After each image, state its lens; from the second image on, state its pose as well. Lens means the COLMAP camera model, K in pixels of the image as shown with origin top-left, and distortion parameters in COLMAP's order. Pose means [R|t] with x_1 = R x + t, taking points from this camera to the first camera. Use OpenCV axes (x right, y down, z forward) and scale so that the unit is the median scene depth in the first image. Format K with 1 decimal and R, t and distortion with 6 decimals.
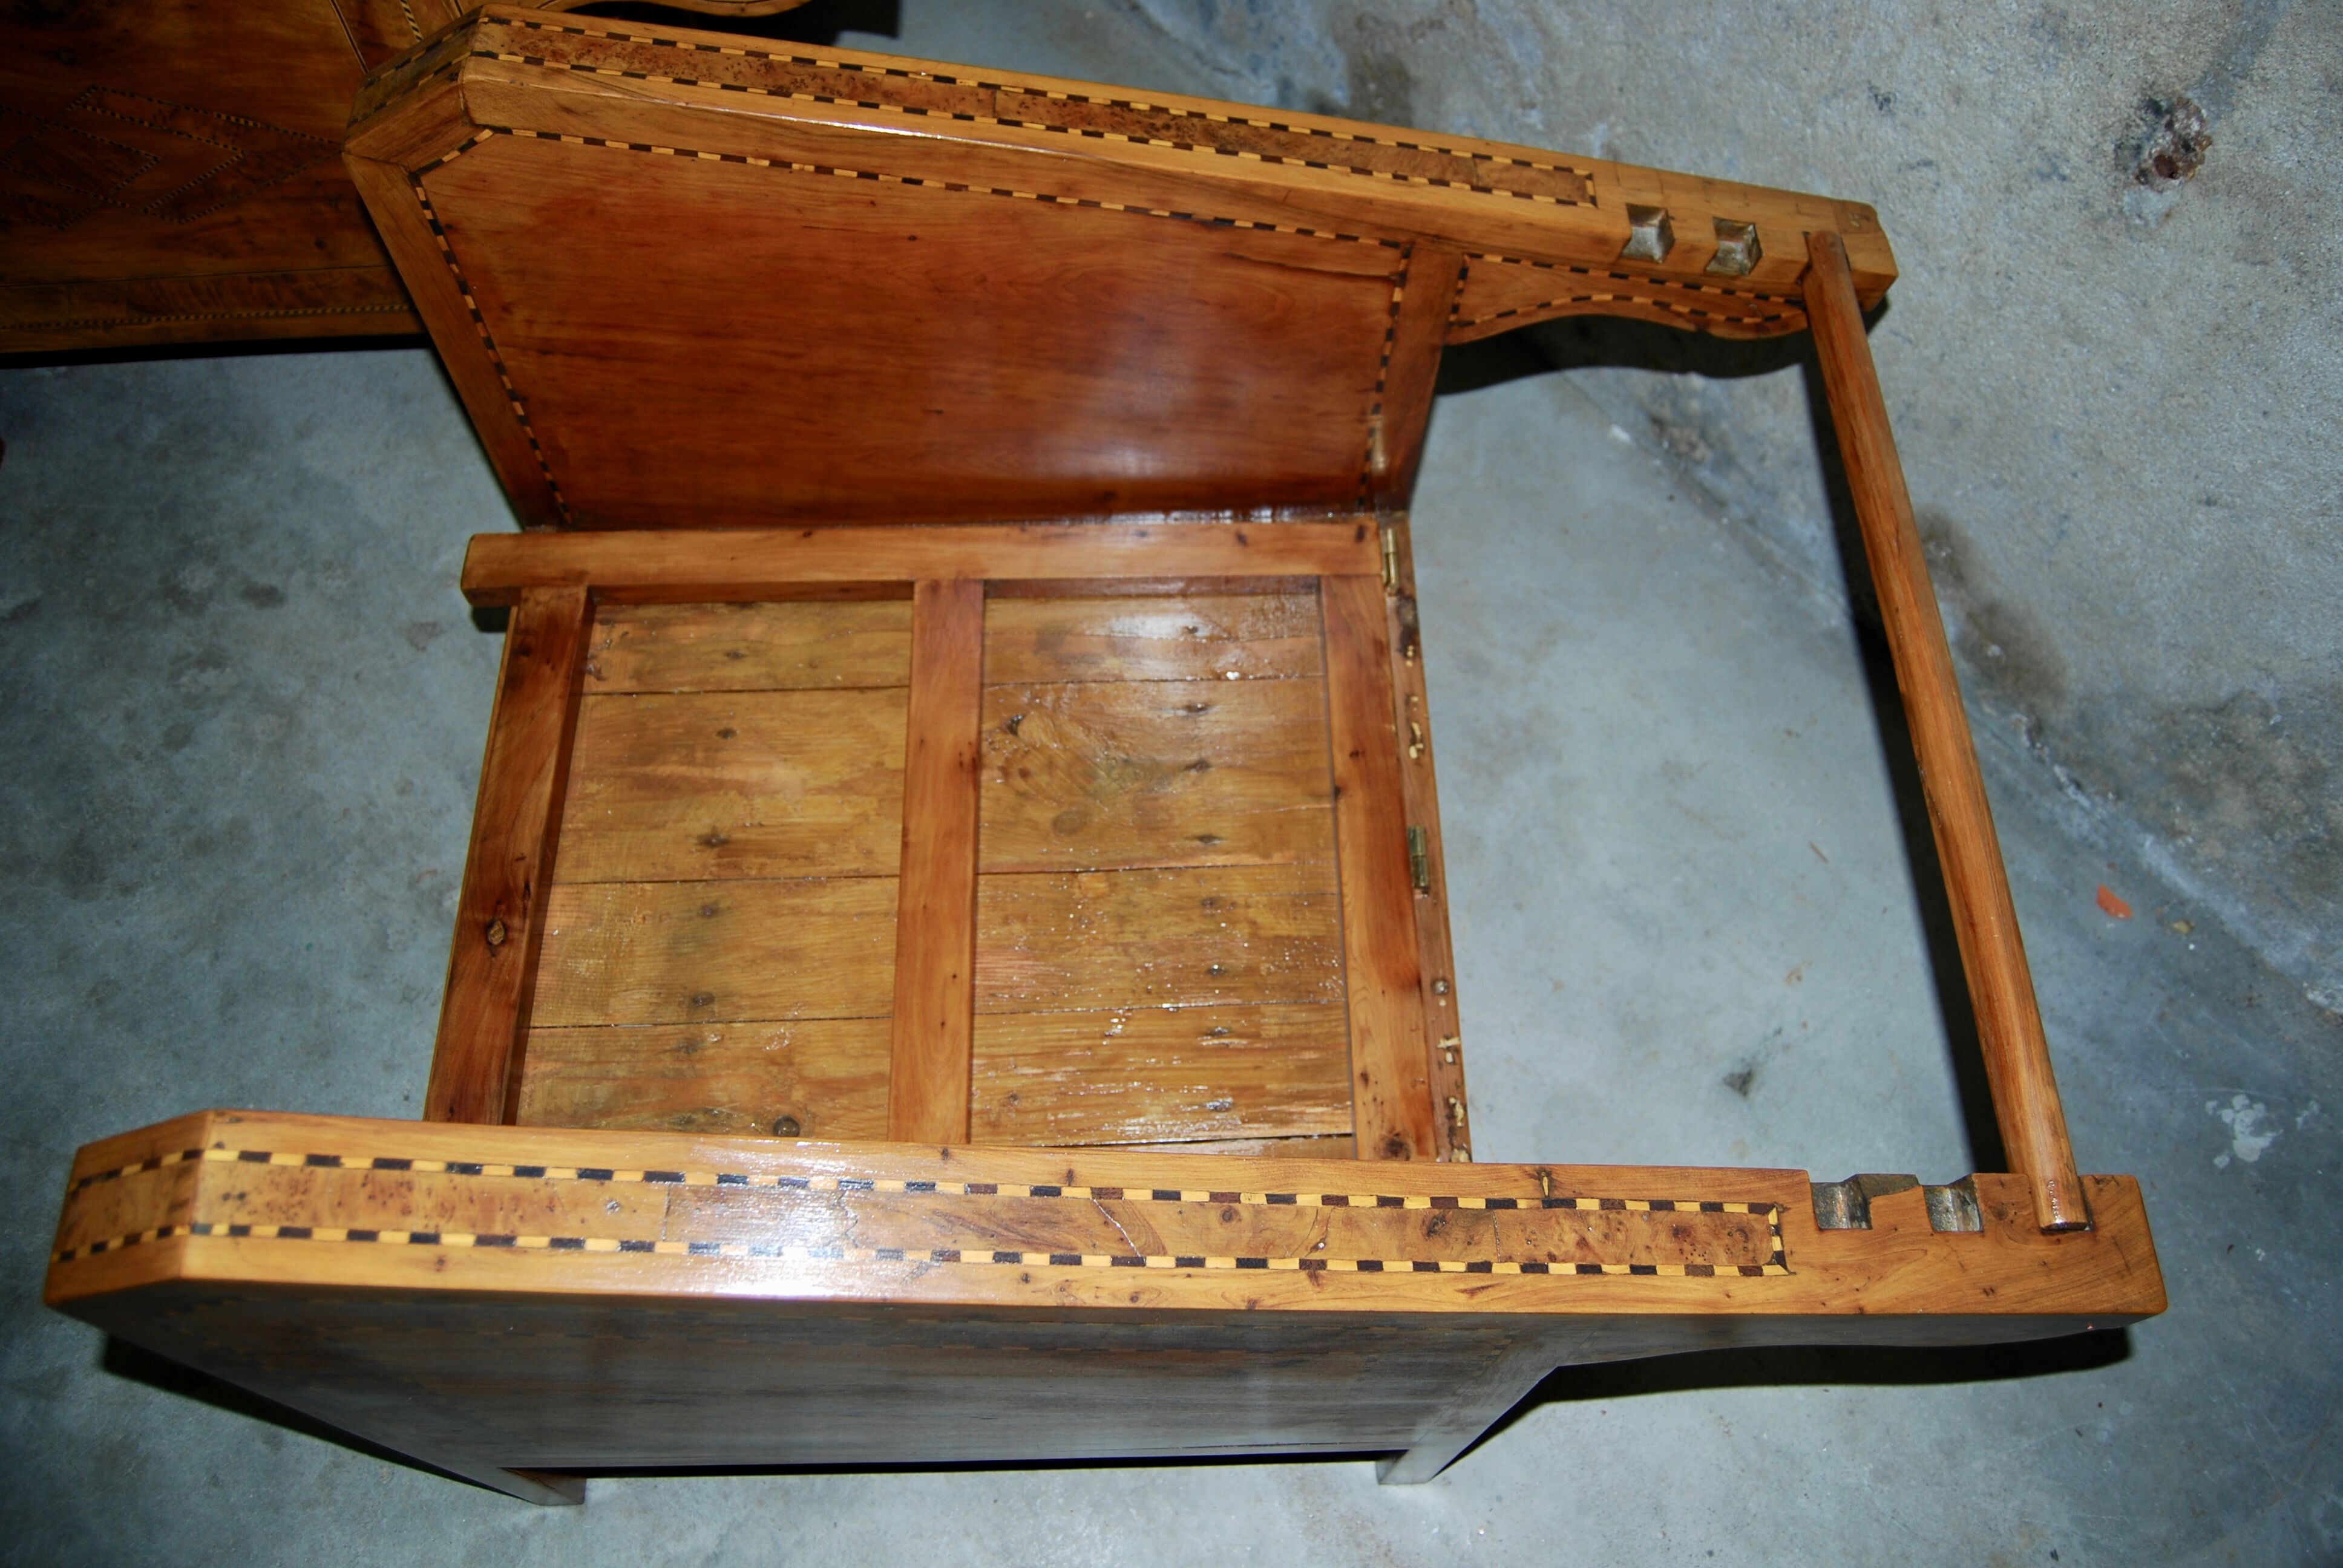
lens RADIAL K [[1813.4, 0, 1199.7], [0, 1813.4, 771.2], [0, 0, 1]] dist [-0.097455, 0.036651]
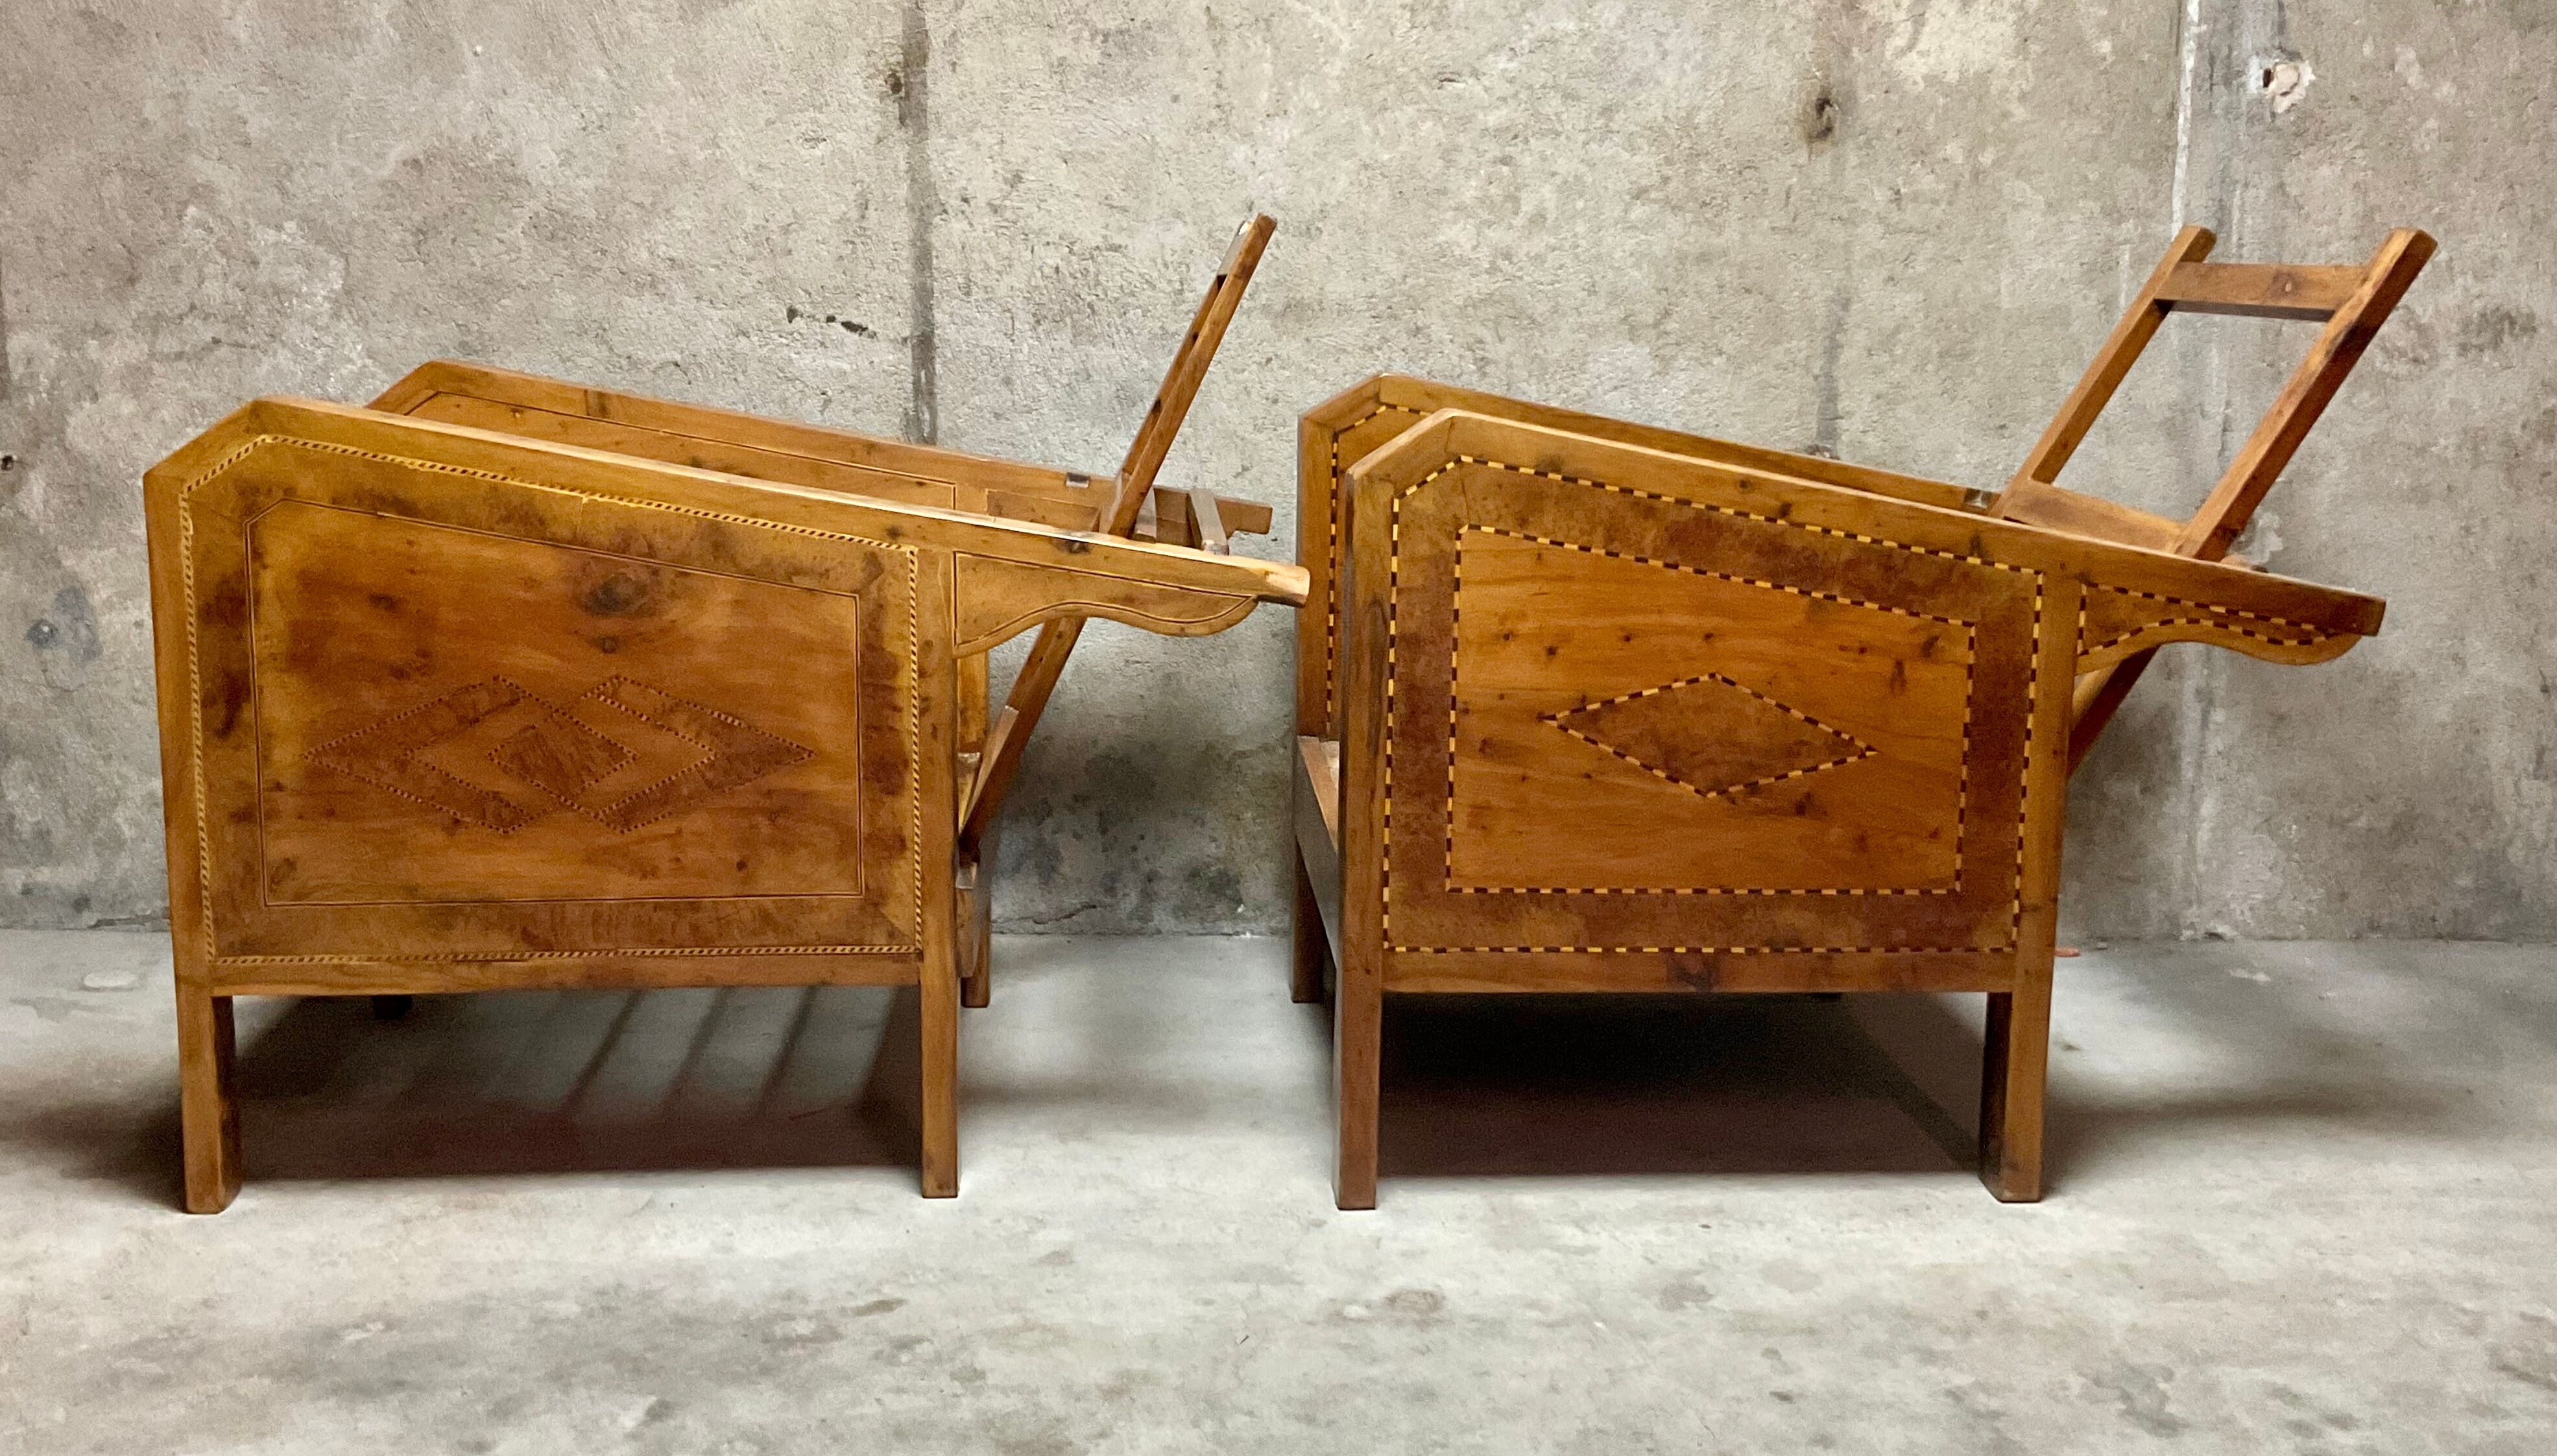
lens RADIAL K [[2593.4, 0, 1305.8], [0, 2593.4, 709.1], [0, 0, 1]] dist [0.125051, -0.298437]
pose [[0.999228, -0.009411, 0.038137, -0.535070], [0.035776, 0.618915, -0.784643, 1.888611], [-0.016219, 0.785401, 0.618774, -0.477114]]
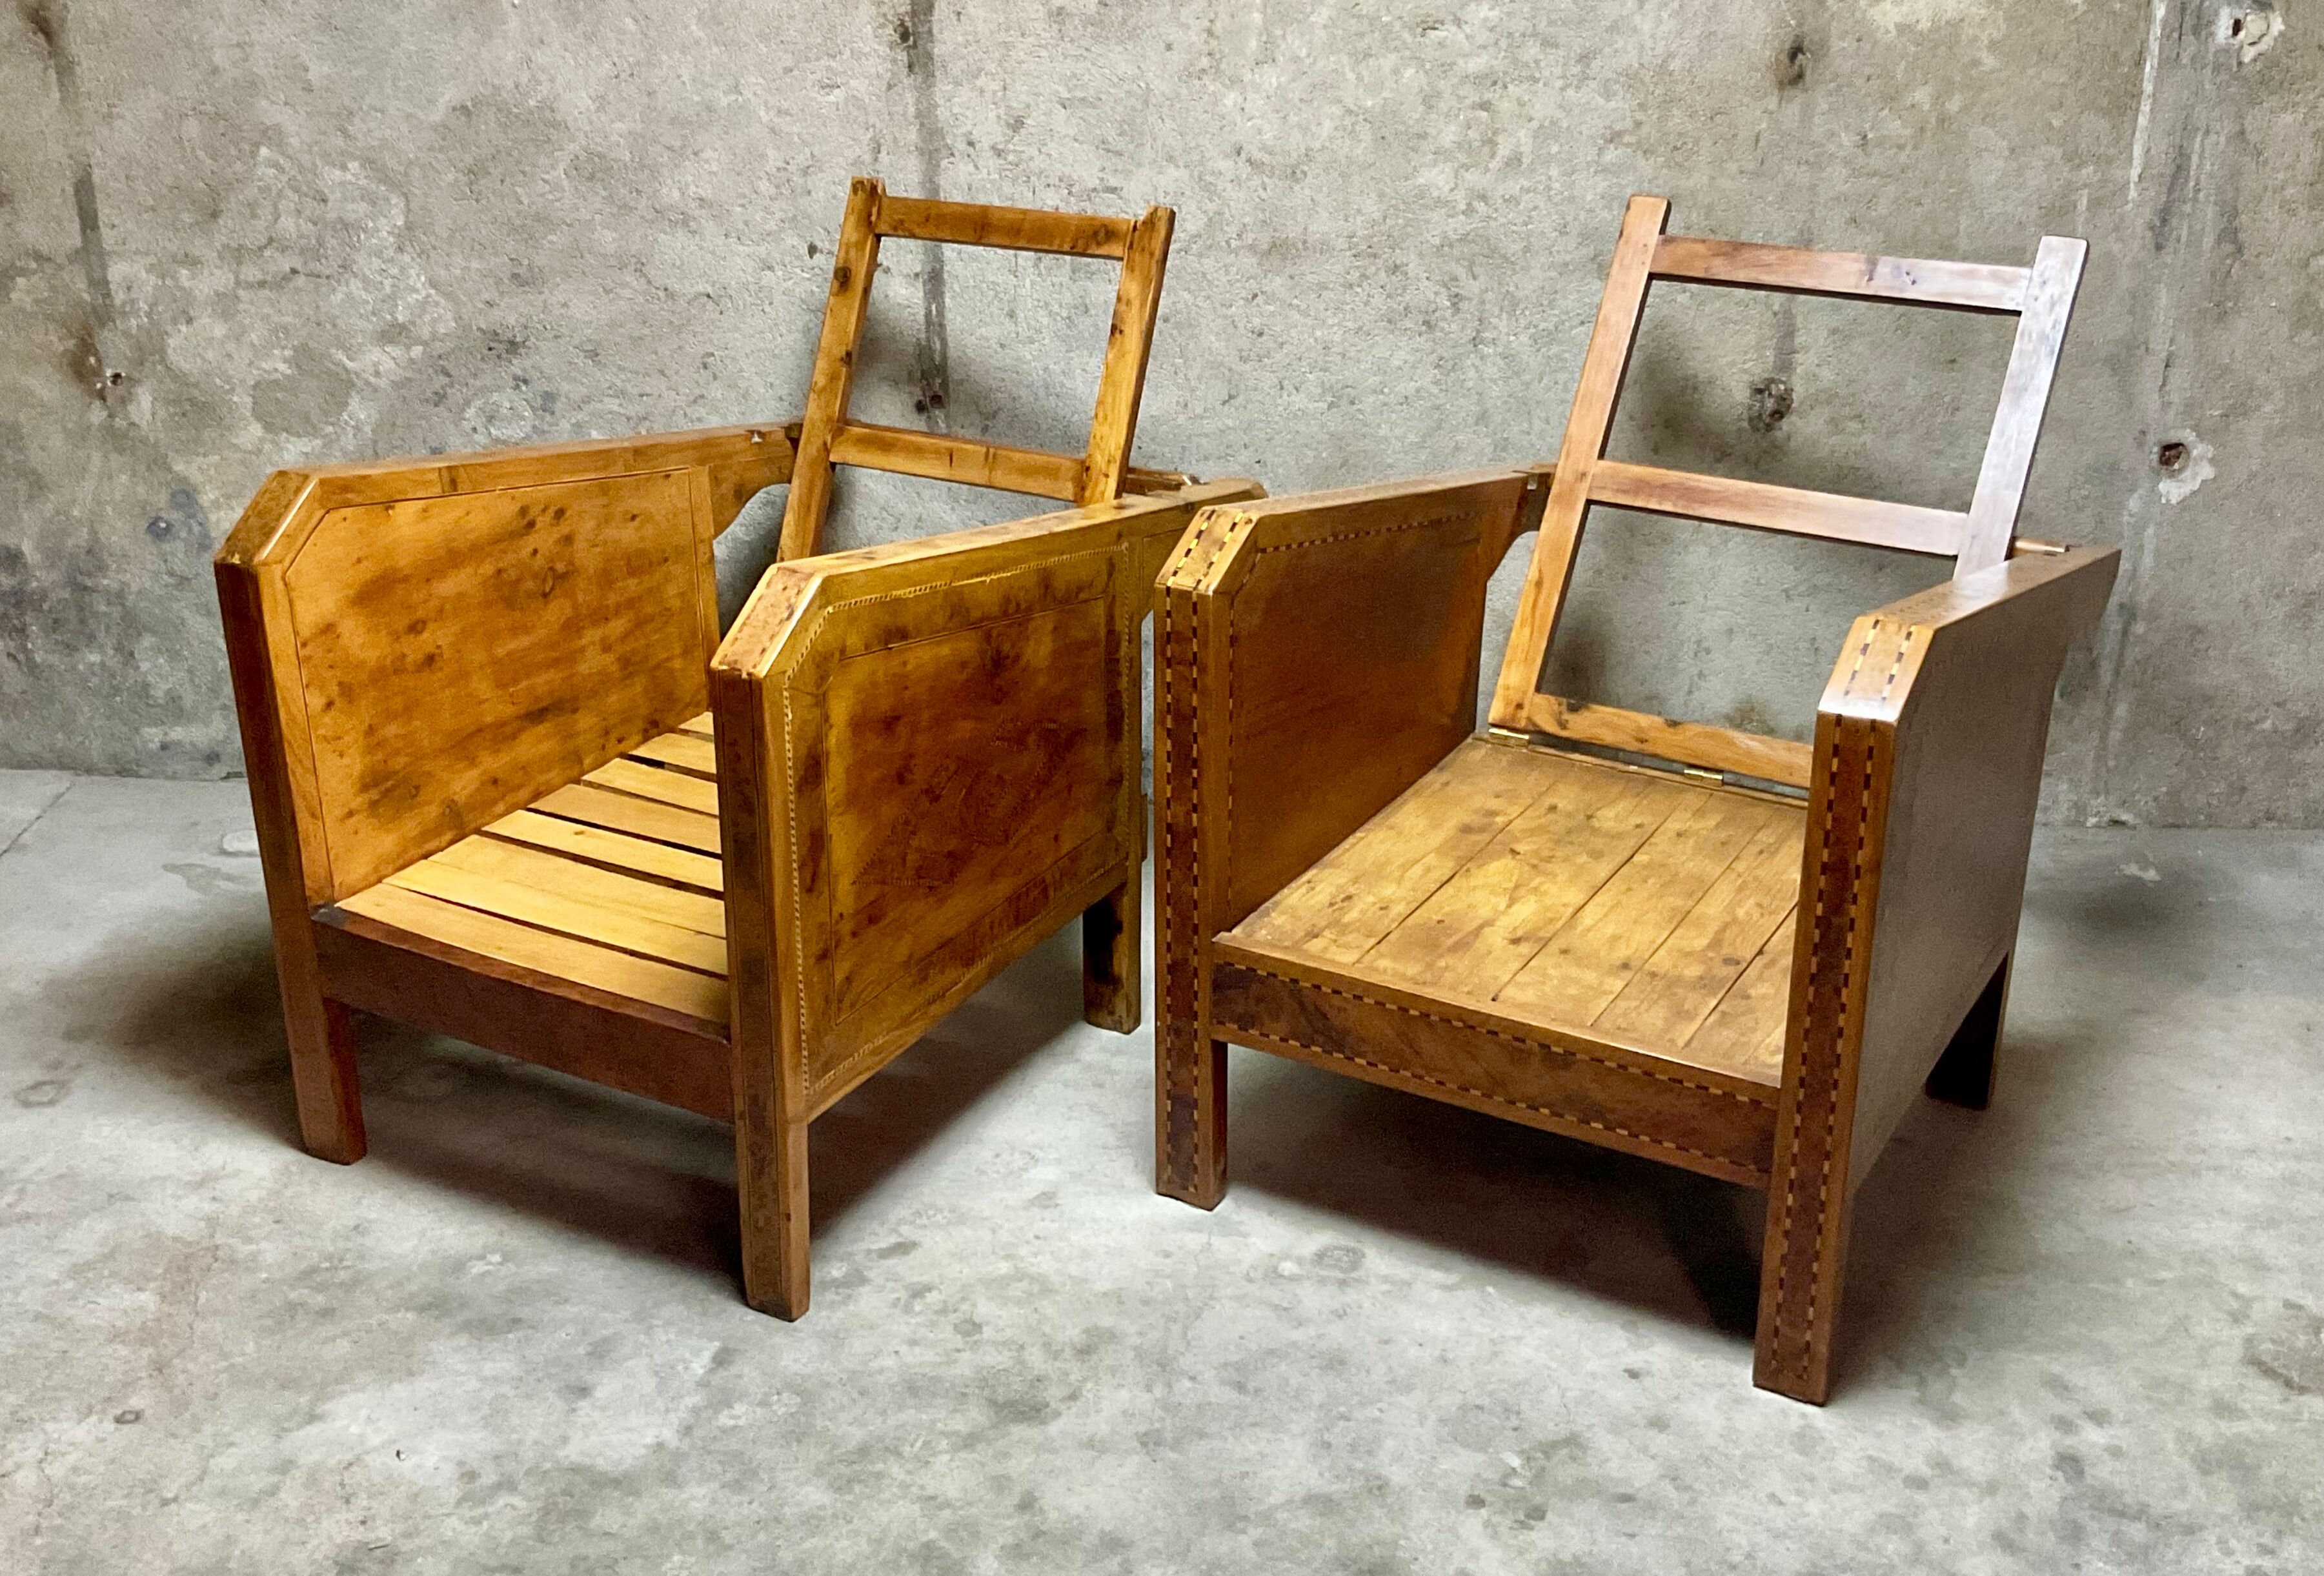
lens RADIAL K [[2570.4, 0, 1178.4], [0, 2570.4, 813.9], [0, 0, 1]] dist [0.143453, -0.360358]
pose [[0.999558, 0.005745, -0.029156, -0.462275], [-0.022672, 0.781723, -0.623214, 1.774641], [0.019211, 0.623600, 0.781508, -0.989762]]
